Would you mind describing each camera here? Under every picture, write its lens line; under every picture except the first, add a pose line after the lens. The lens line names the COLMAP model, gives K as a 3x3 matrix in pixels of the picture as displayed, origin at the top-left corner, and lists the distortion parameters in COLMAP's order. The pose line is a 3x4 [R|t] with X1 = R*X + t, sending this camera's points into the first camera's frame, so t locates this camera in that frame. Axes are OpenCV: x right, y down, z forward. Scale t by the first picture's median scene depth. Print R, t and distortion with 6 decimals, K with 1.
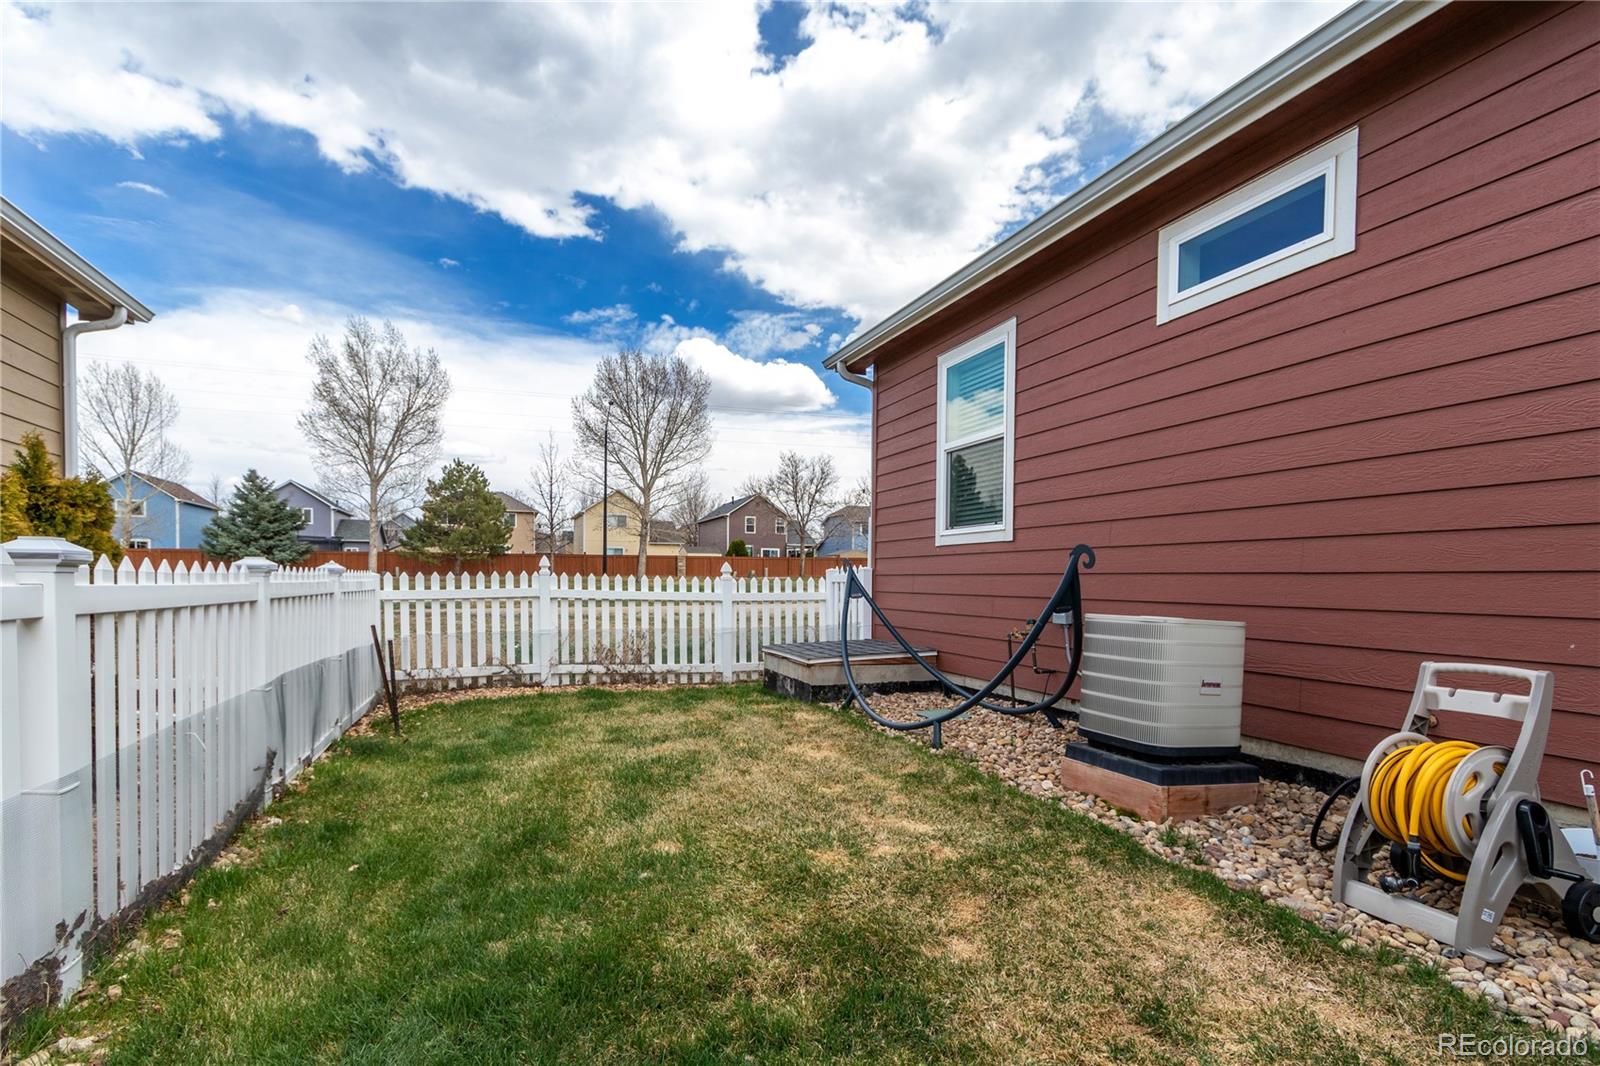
lens RADIAL K [[760.4, 0, 799.2], [0, 760.4, 602.0], [0, 0, 1]] dist [0.011845, -0.002945]
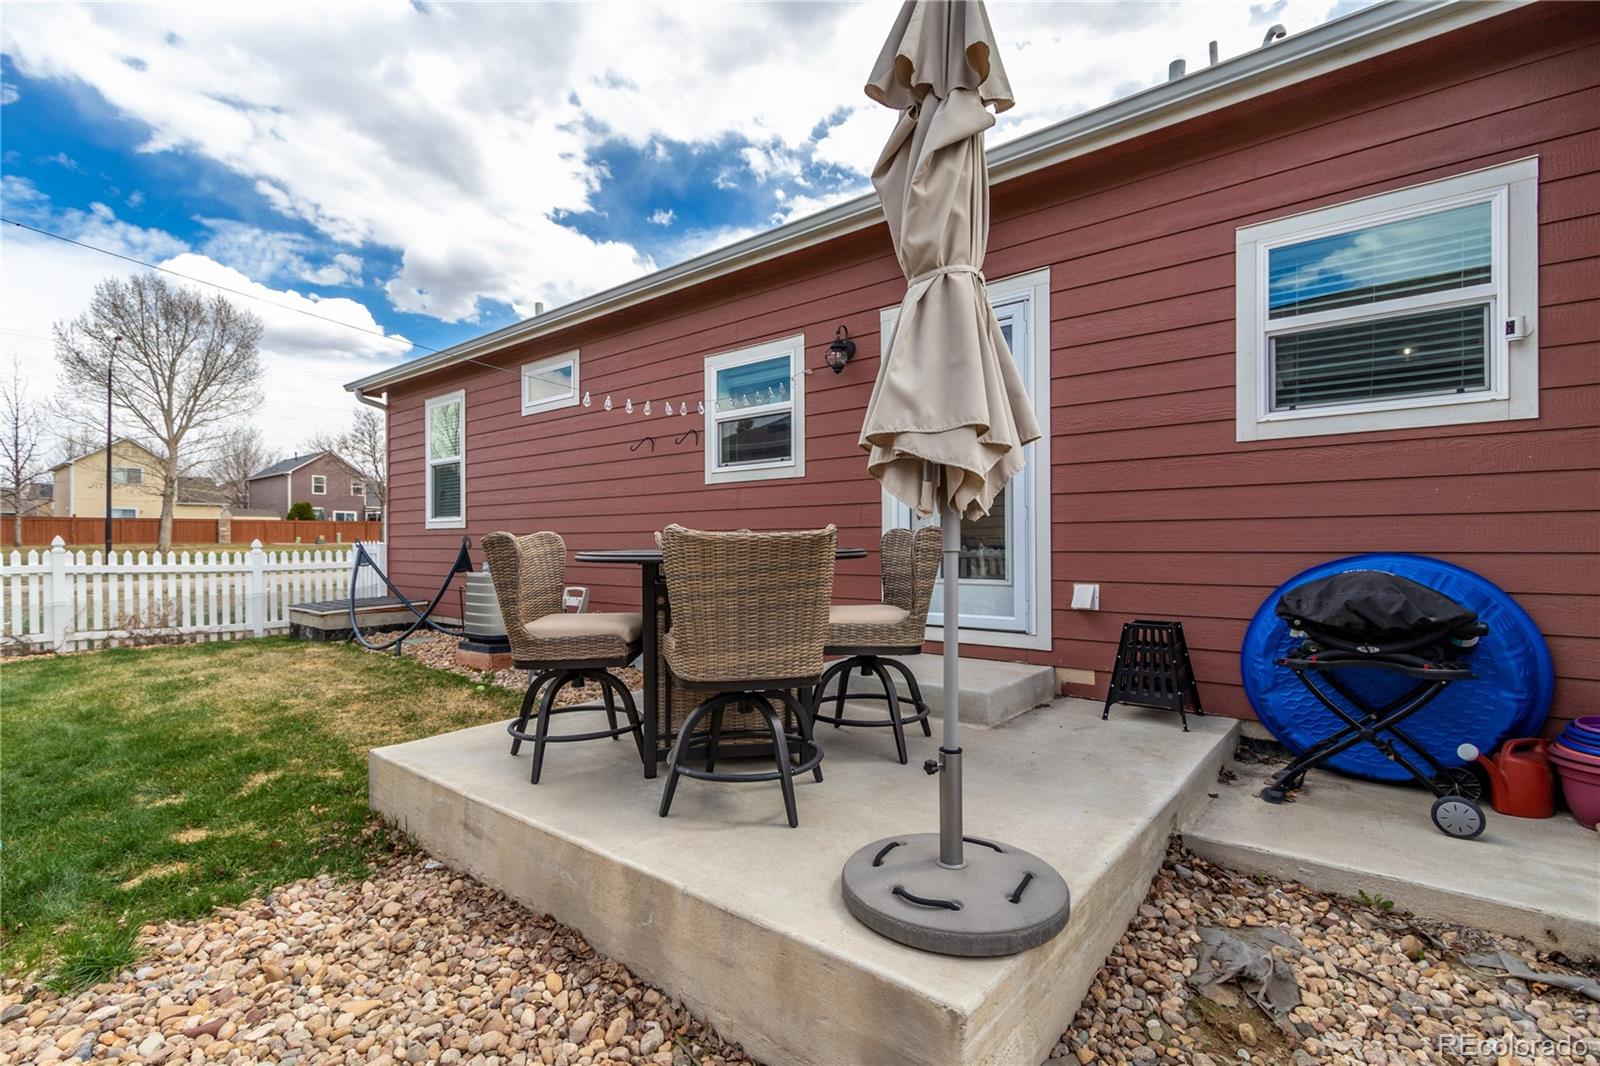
lens RADIAL K [[760.4, 0, 788.0], [0, 760.4, 536.0], [0, 0, 1]] dist [0.011845, -0.002945]
pose [[0.887289, -0.010582, 0.461092, 0.096004], [0.026876, 0.999224, -0.028786, 0.000533], [-0.460430, 0.037934, 0.886885, -0.484008]]
